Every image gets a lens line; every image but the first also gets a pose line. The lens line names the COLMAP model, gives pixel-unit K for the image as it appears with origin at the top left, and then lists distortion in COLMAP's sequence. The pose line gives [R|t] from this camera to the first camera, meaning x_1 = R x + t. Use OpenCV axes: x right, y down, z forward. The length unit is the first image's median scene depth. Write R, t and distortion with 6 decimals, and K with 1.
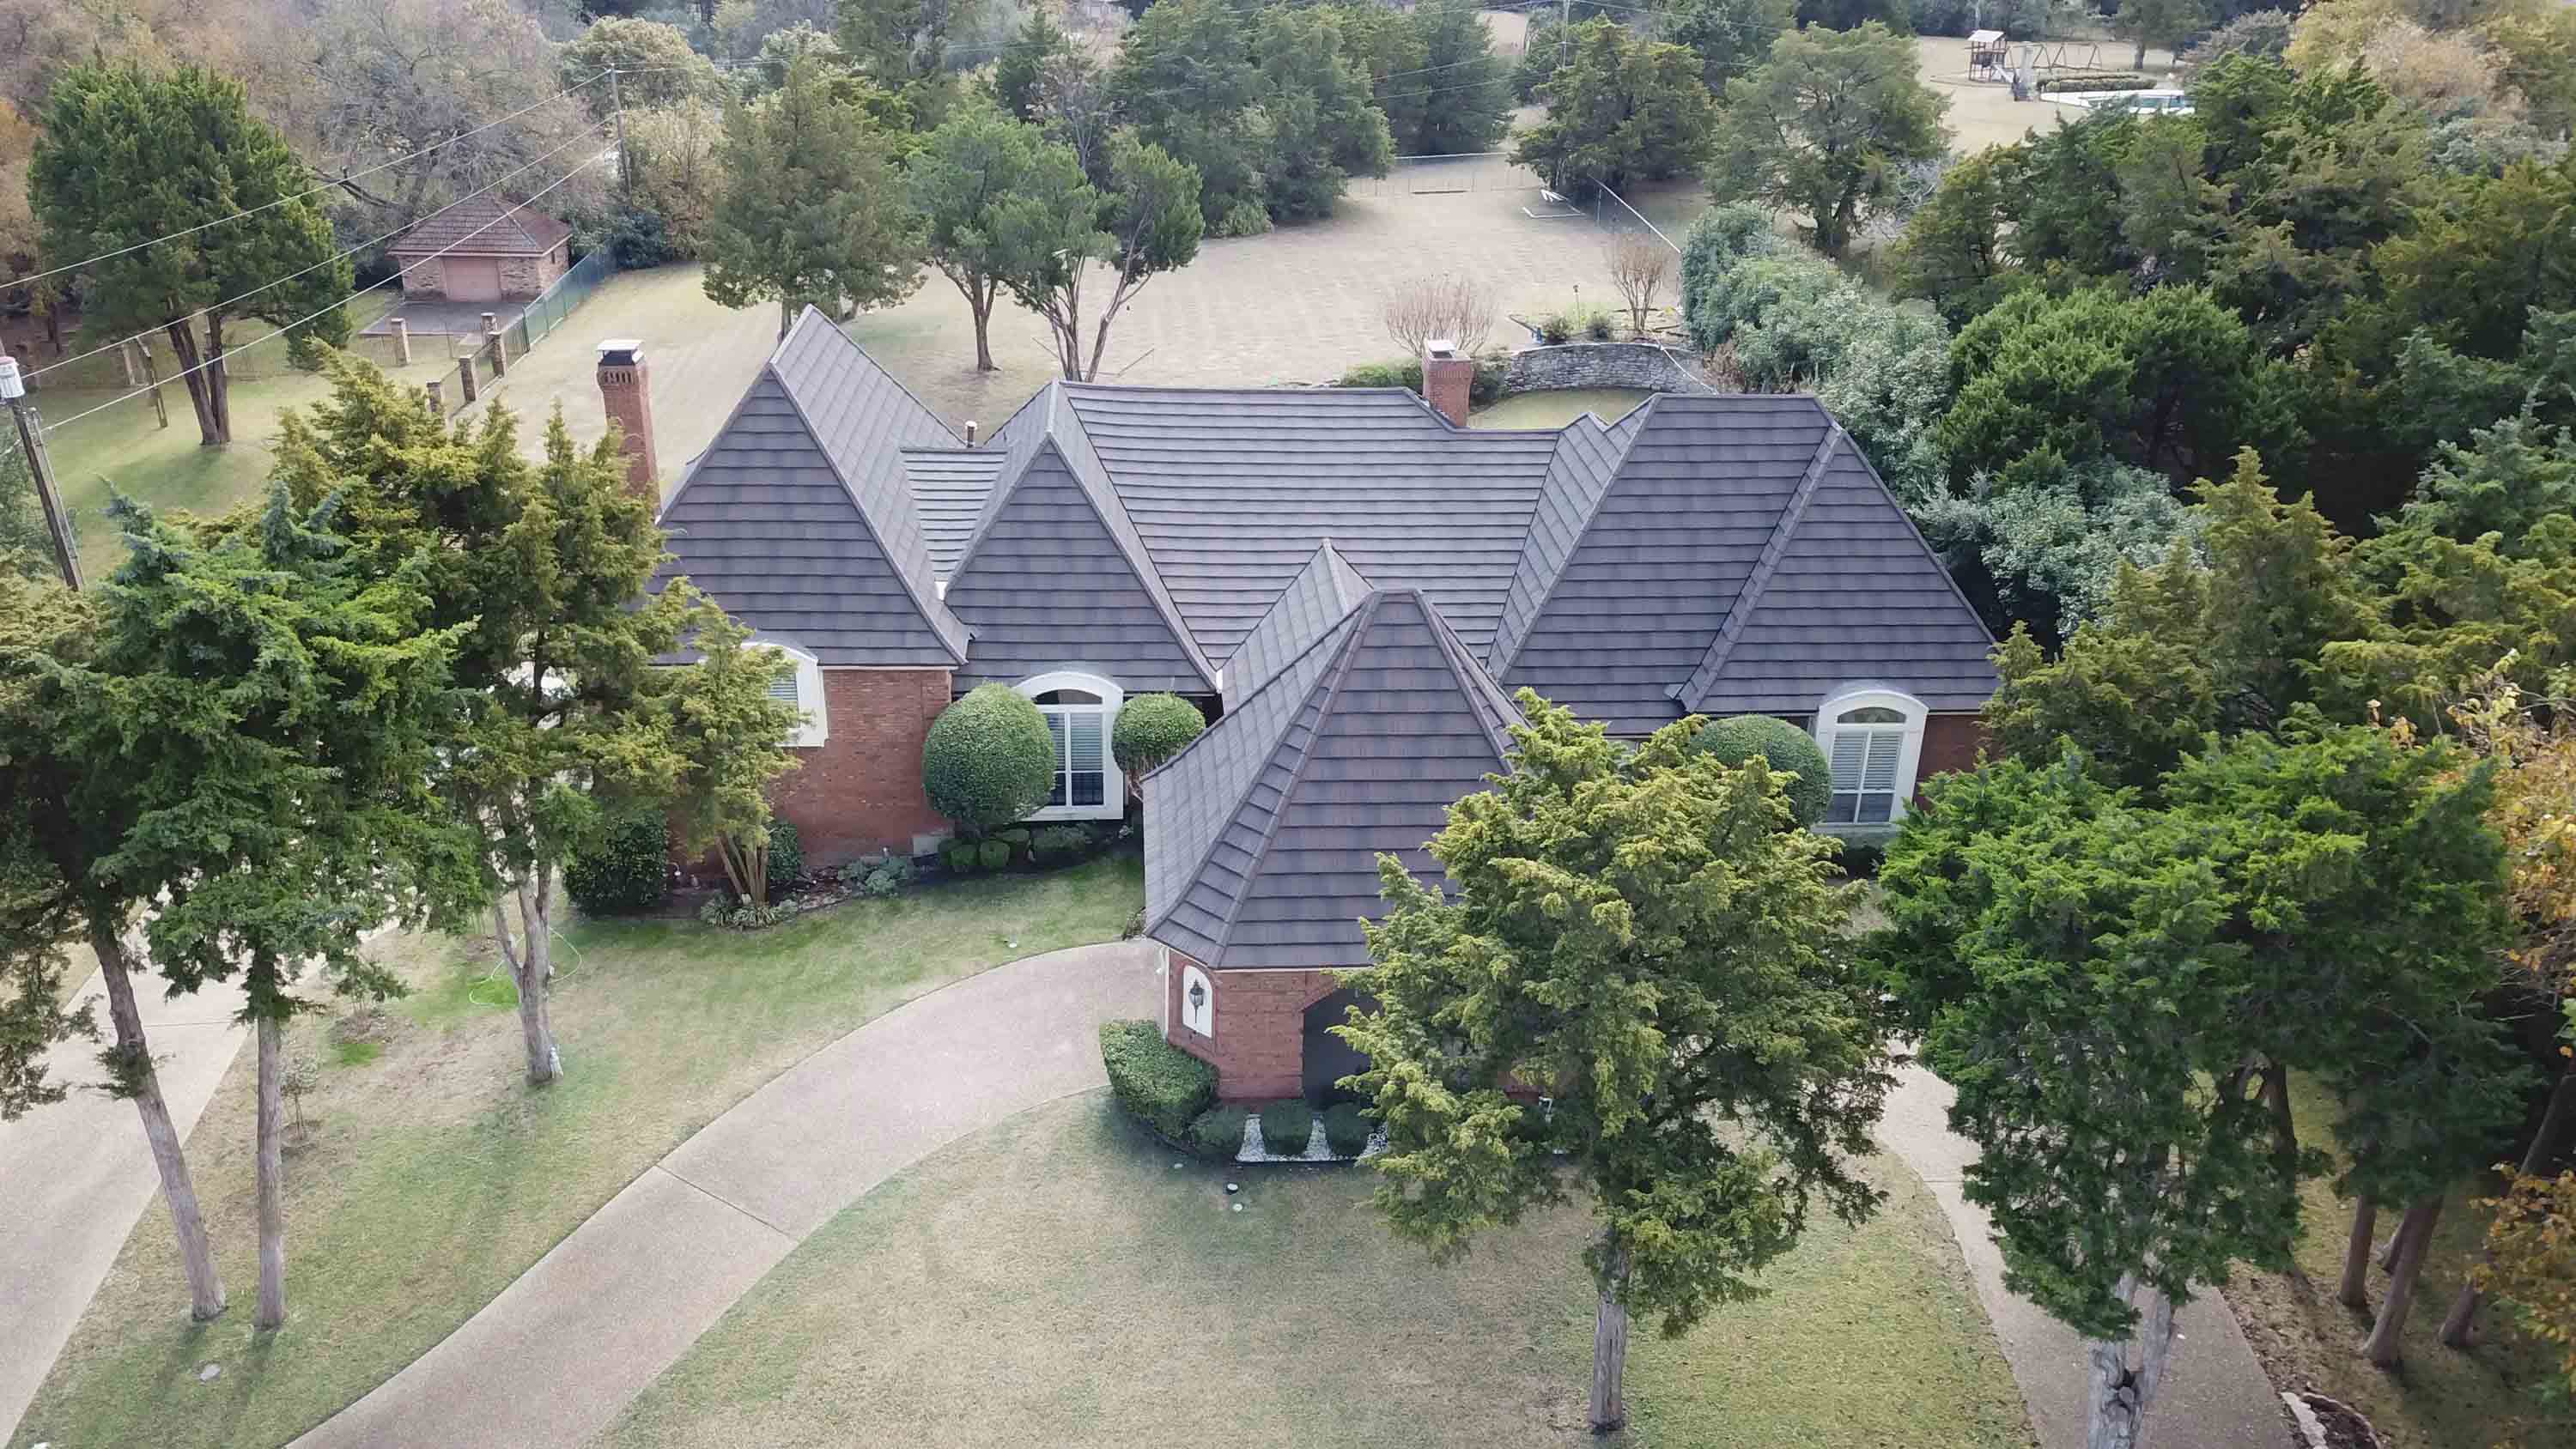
lens RADIAL K [[1958.9, 0, 1288.0], [0, 1958.9, 724.5], [0, 0, 1]] dist [-0.003088, -0.002809]
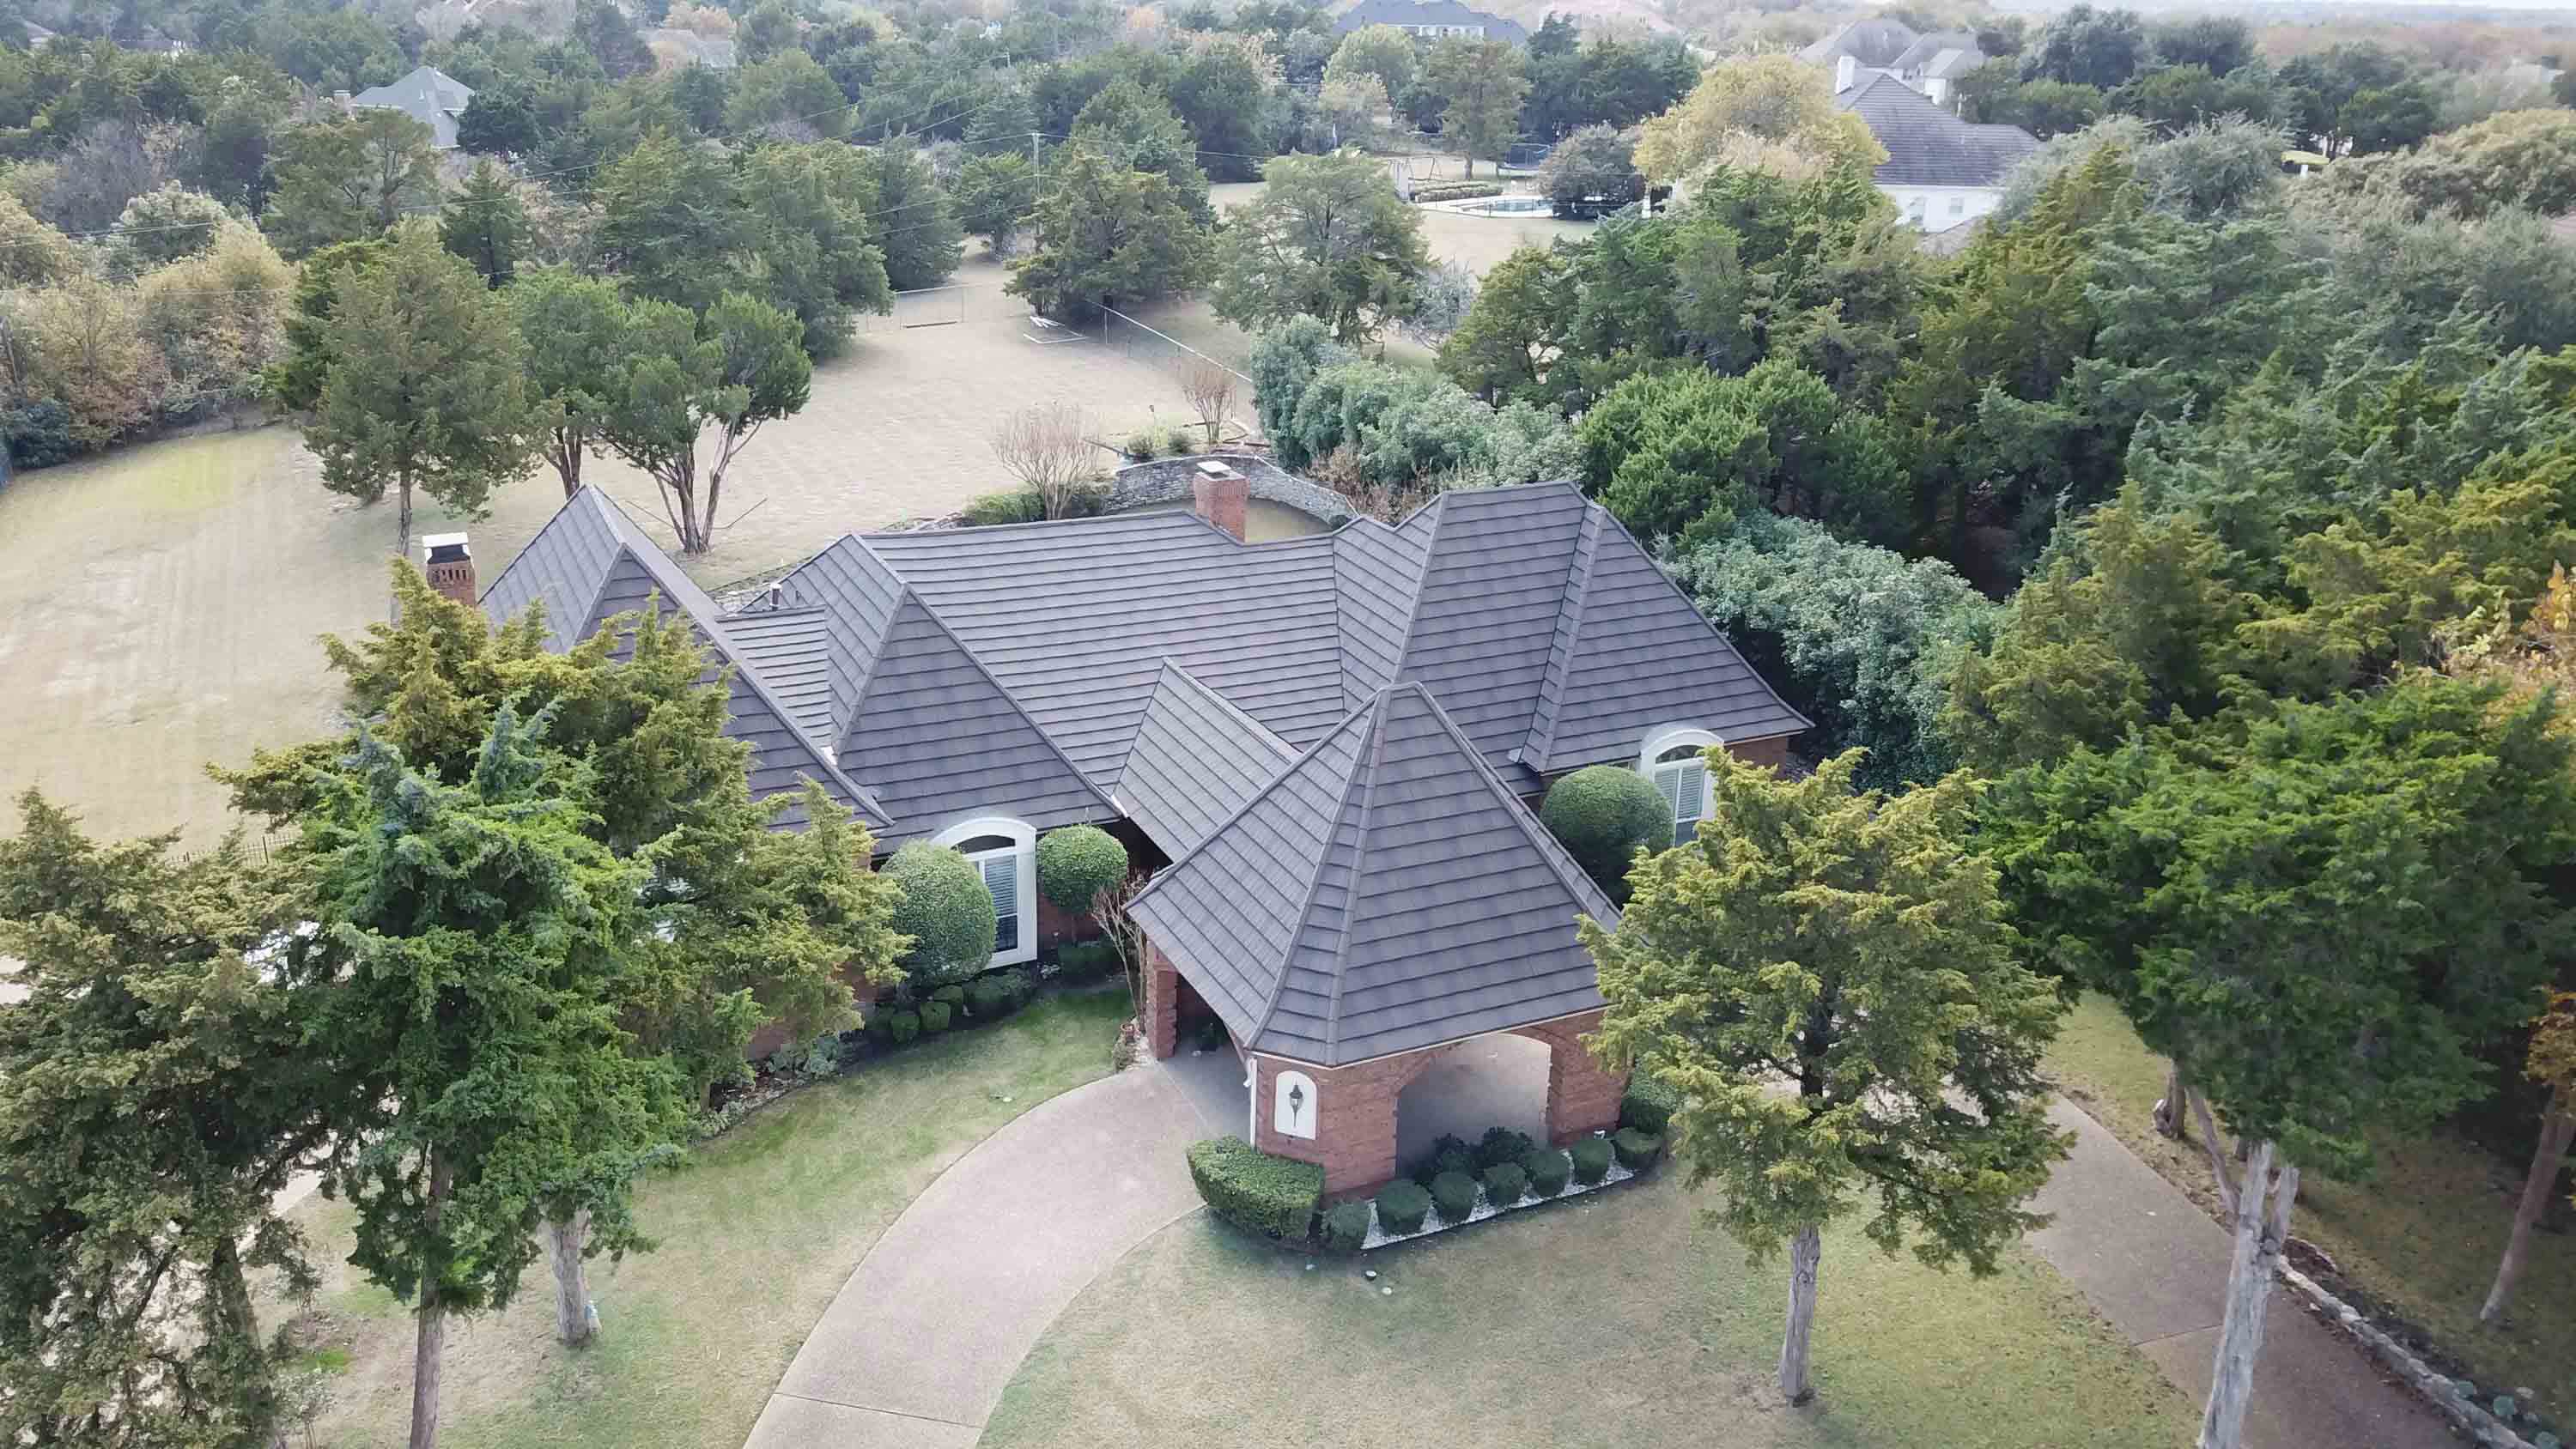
lens RADIAL K [[1954.2, 0, 1287.2], [0, 1954.2, 755.8], [0, 0, 1]] dist [0.001609, -0.000515]
pose [[0.932066, -0.135027, 0.336187, -0.284162], [0.150009, 0.988504, -0.018870, -0.015869], [-0.329774, 0.068020, 0.941606, 0.018533]]
